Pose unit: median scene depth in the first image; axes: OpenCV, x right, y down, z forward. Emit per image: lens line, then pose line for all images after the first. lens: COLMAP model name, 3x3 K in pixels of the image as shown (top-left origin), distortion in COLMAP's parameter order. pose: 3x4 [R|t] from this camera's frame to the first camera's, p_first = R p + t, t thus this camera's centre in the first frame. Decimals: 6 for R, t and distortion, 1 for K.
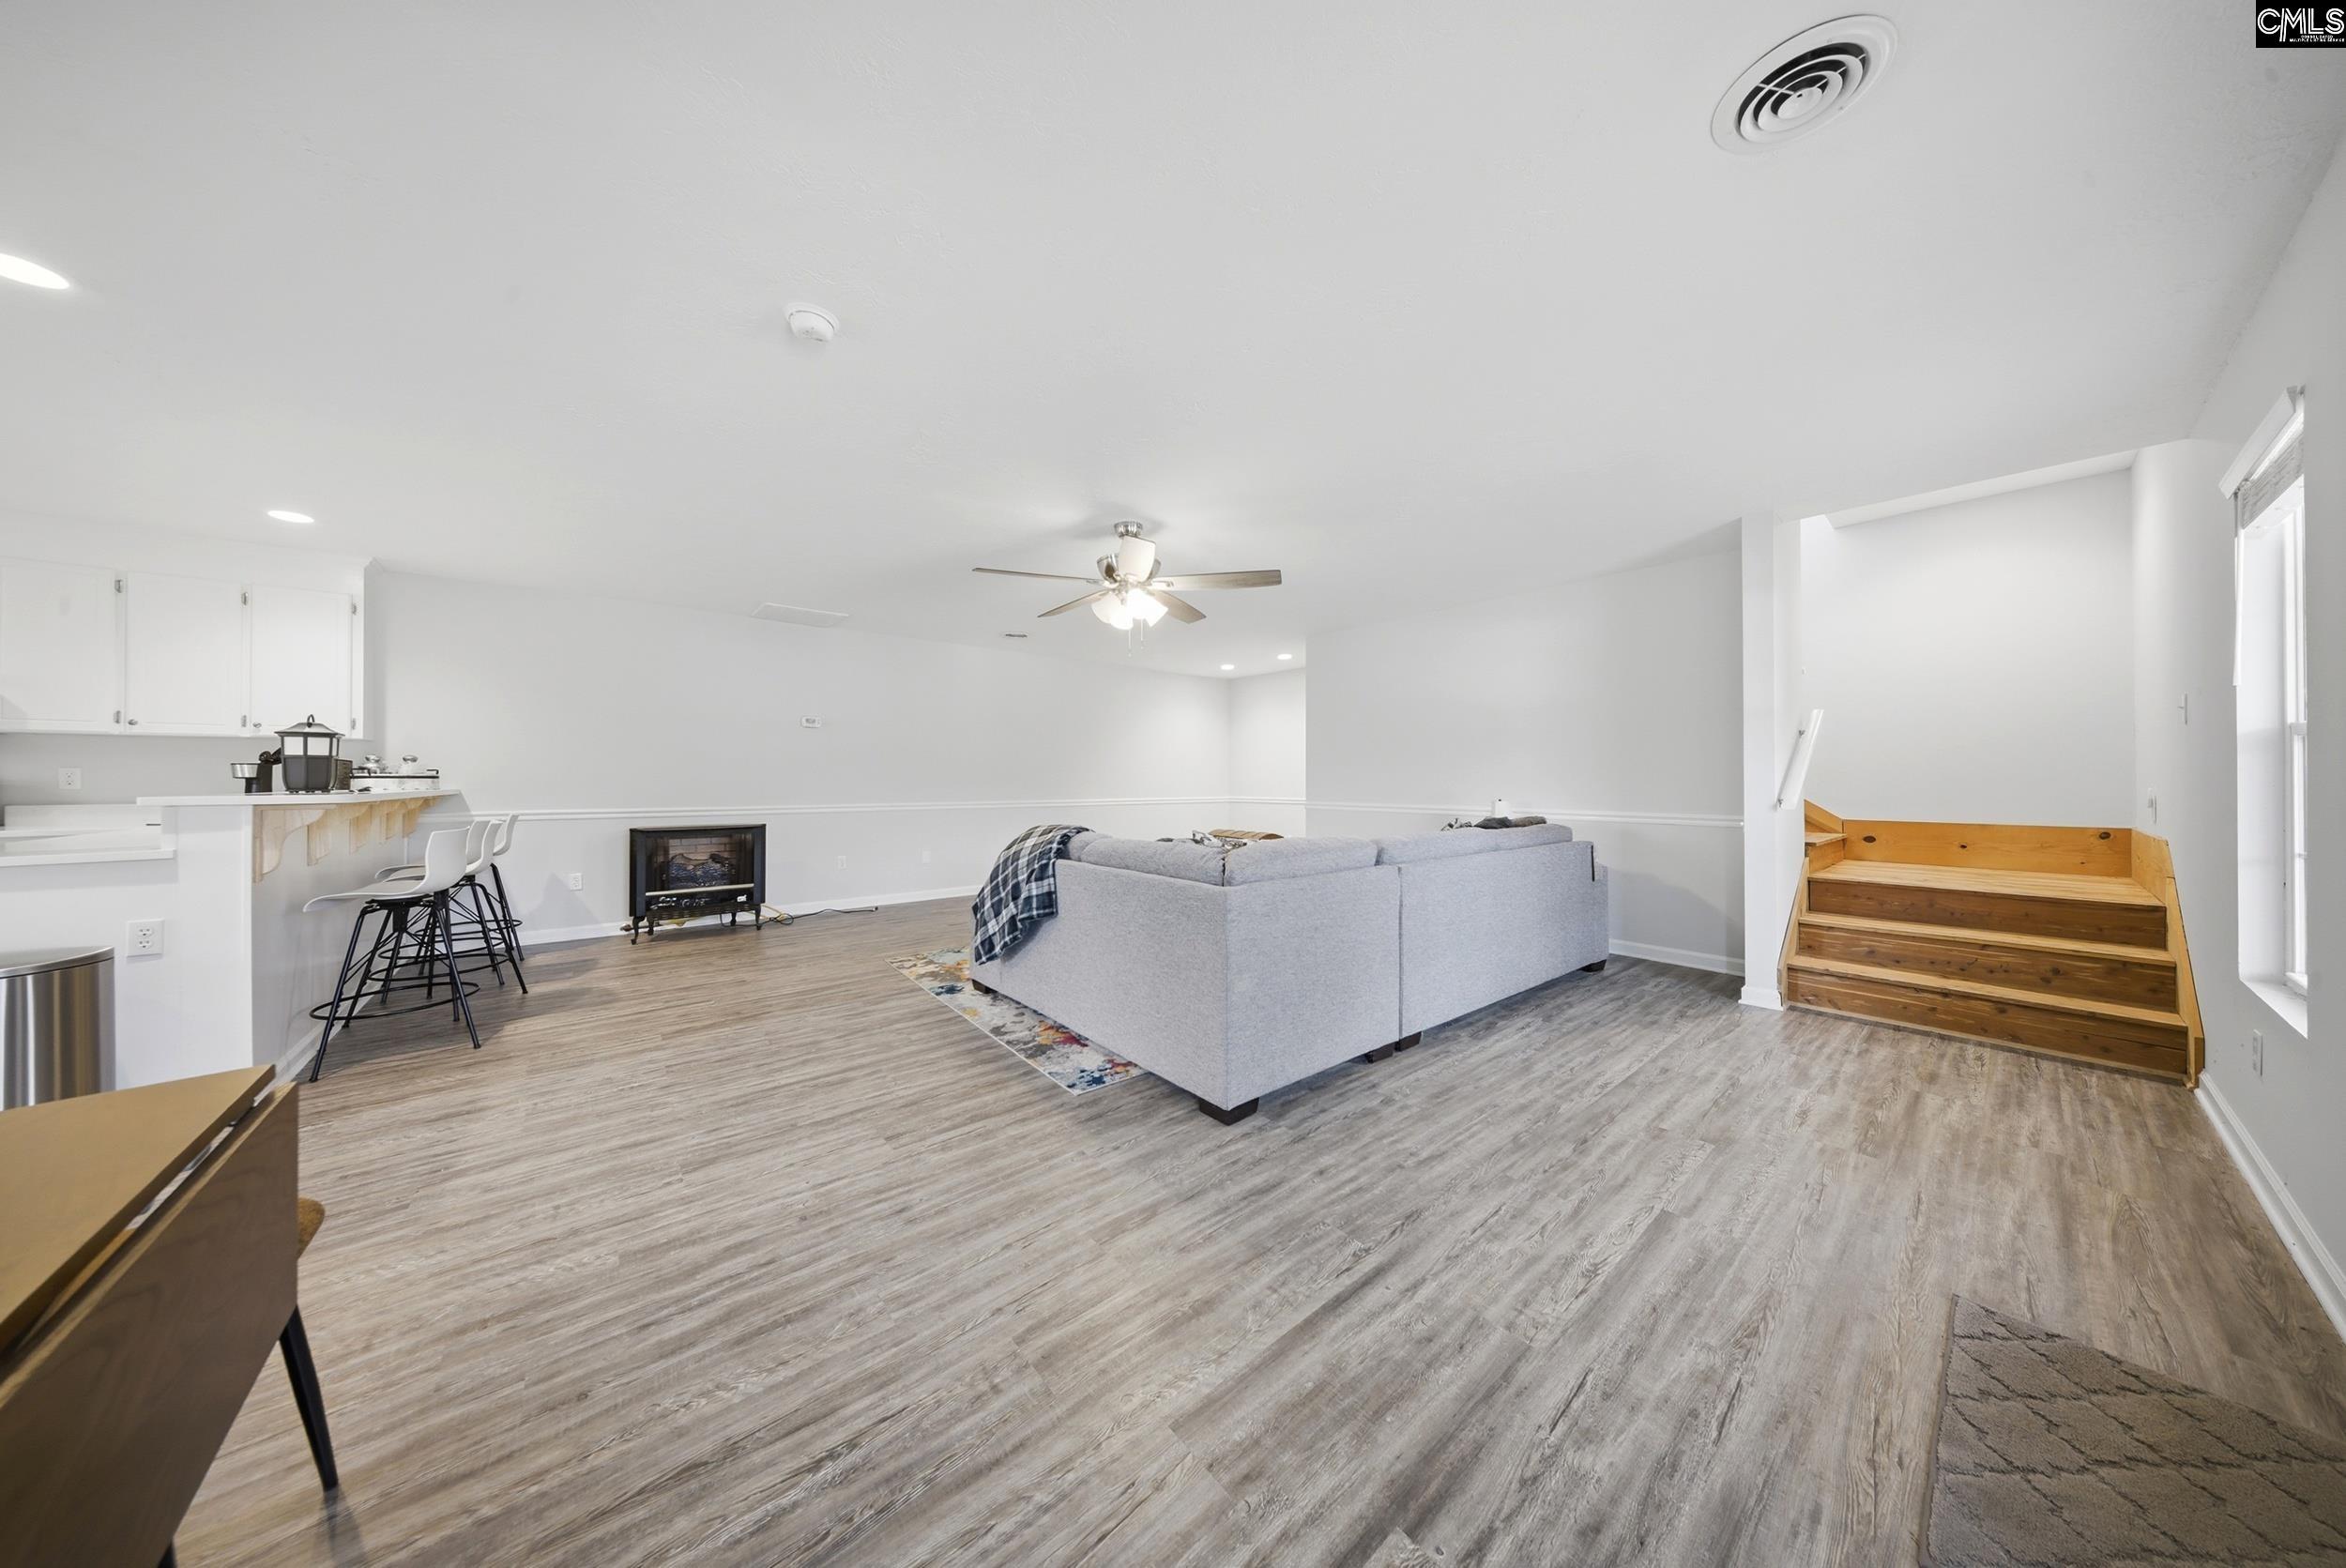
lens RADIAL K [[704.0, 0, 1173.0], [0, 704.0, 784.0], [0, 0, 1]] dist [0.000100, -0.000037]
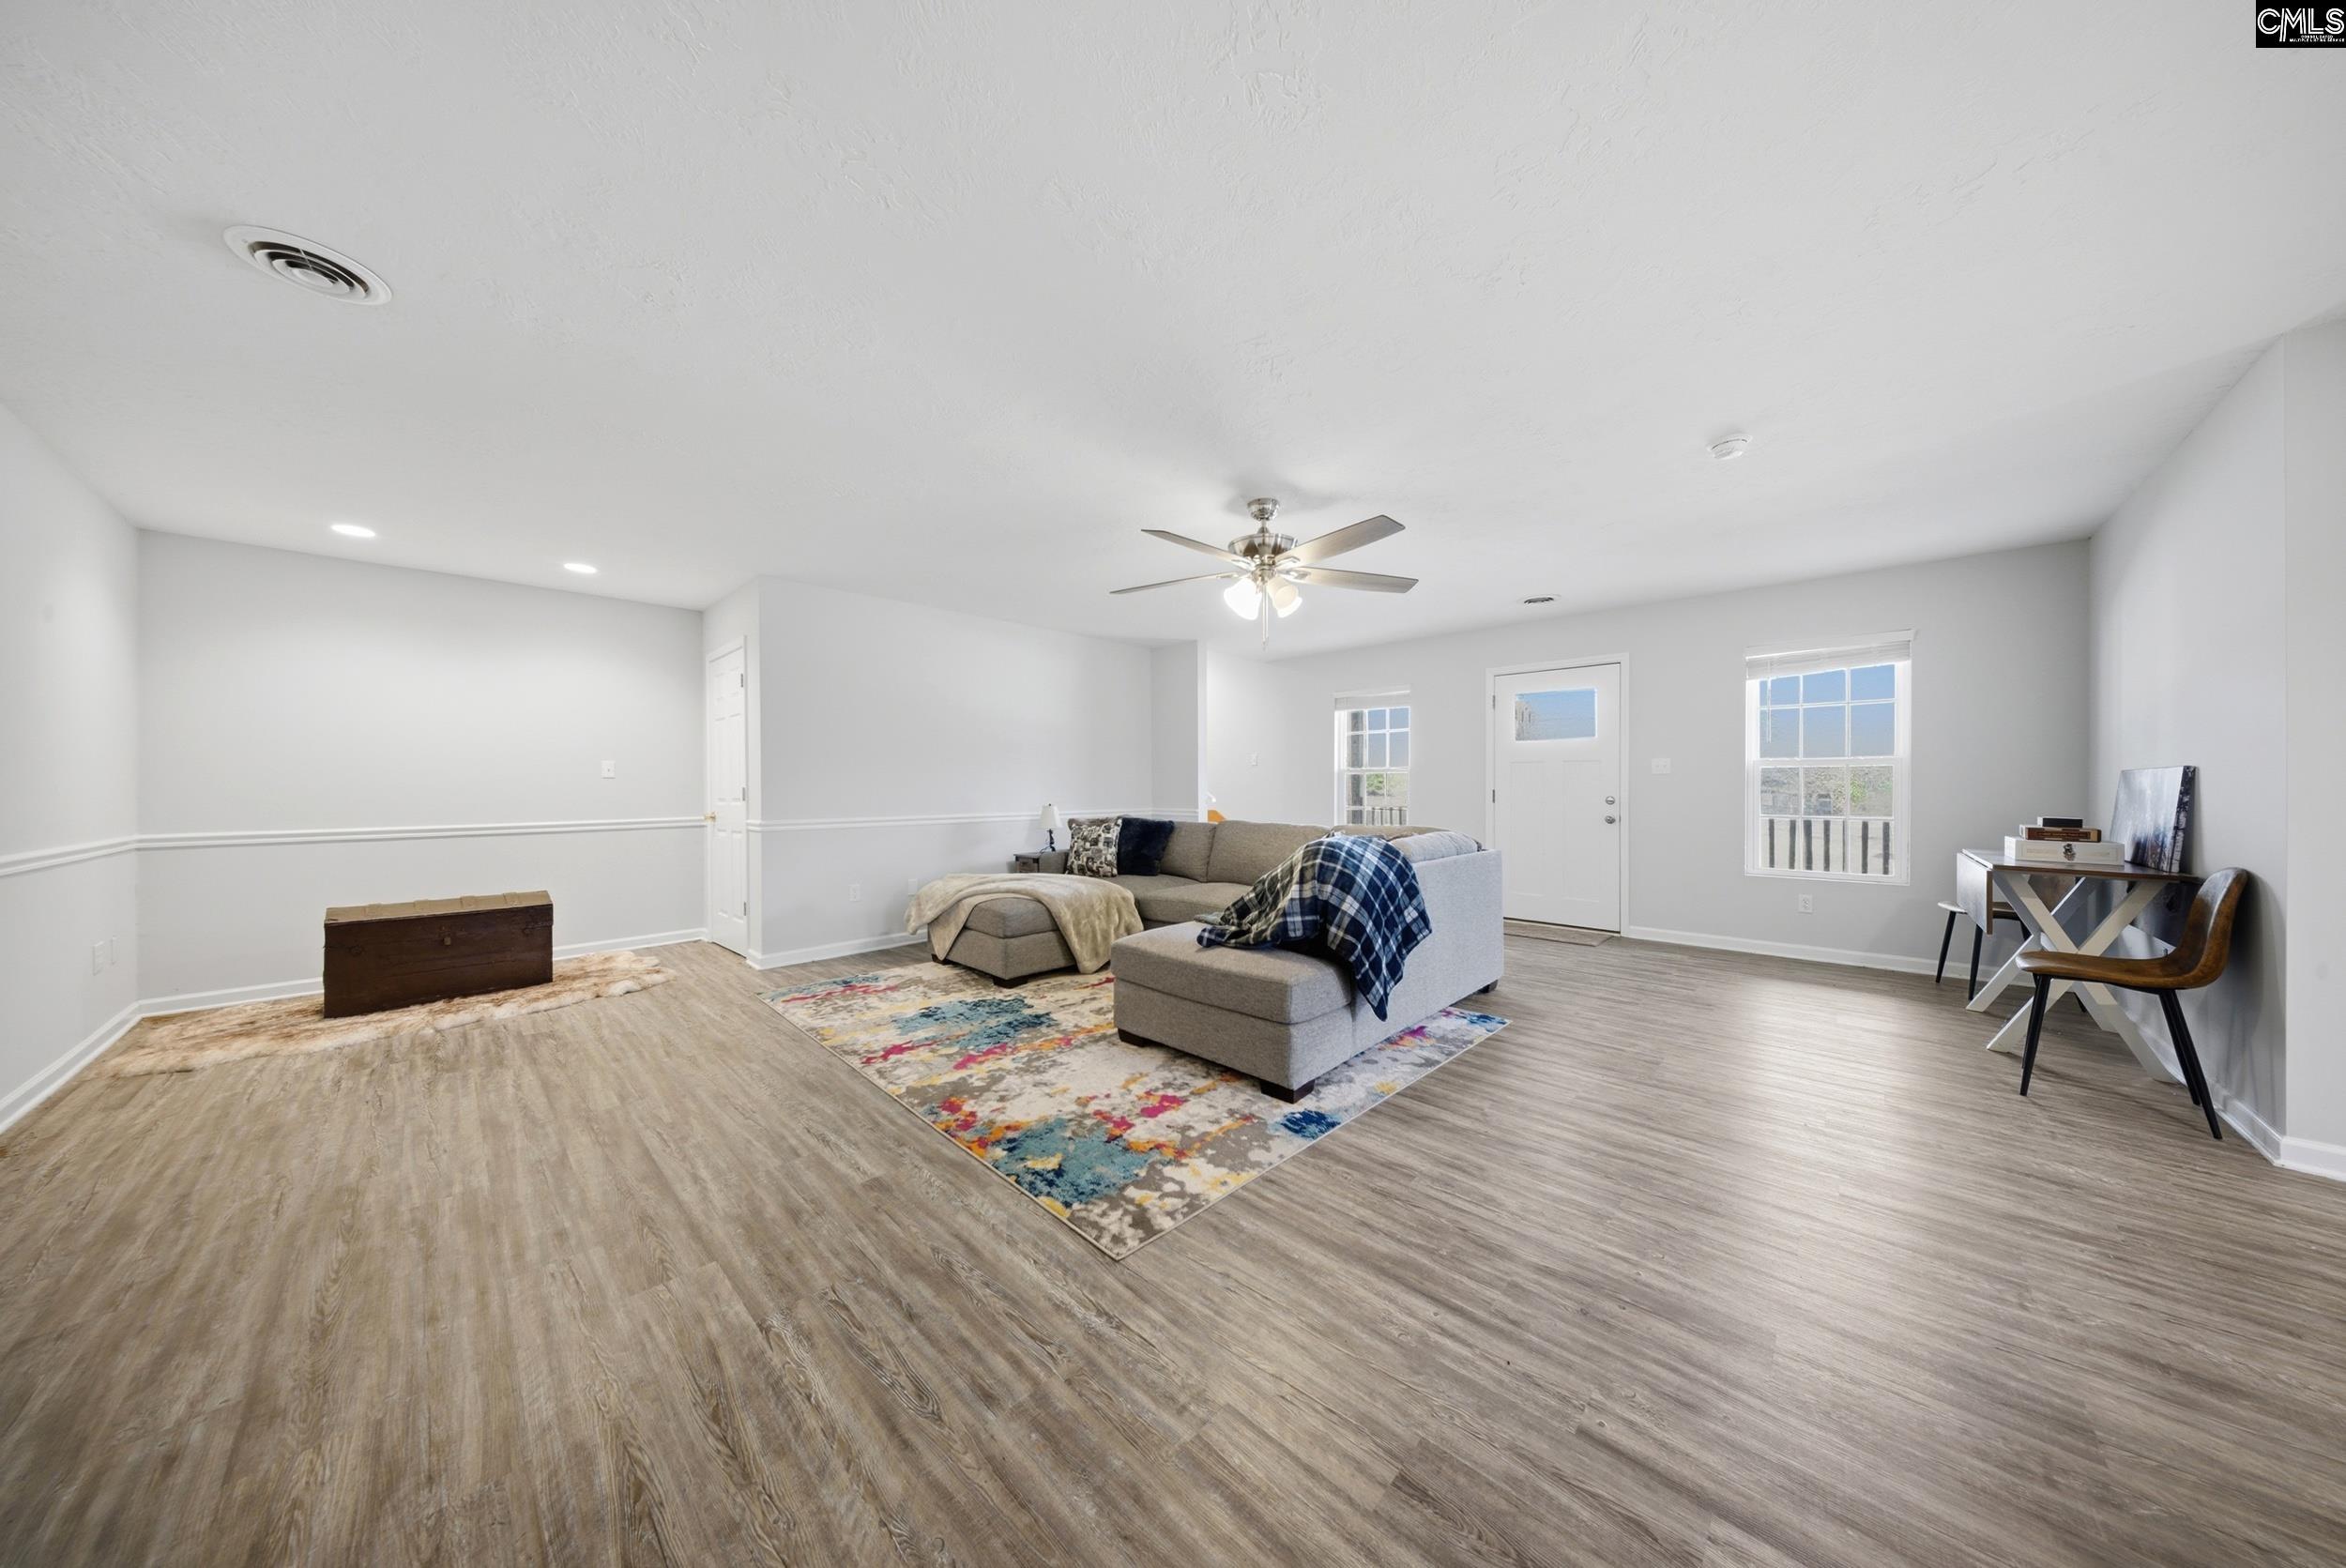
lens RADIAL K [[704.0, 0, 1173.0], [0, 704.0, 784.0], [0, 0, 1]] dist [0.000100, -0.000037]
pose [[-0.106136, -0.002455, 0.994349, -1.126257], [0.007566, 0.999966, 0.003276, -0.023999], [-0.994323, 0.007871, -0.106114, 1.415833]]
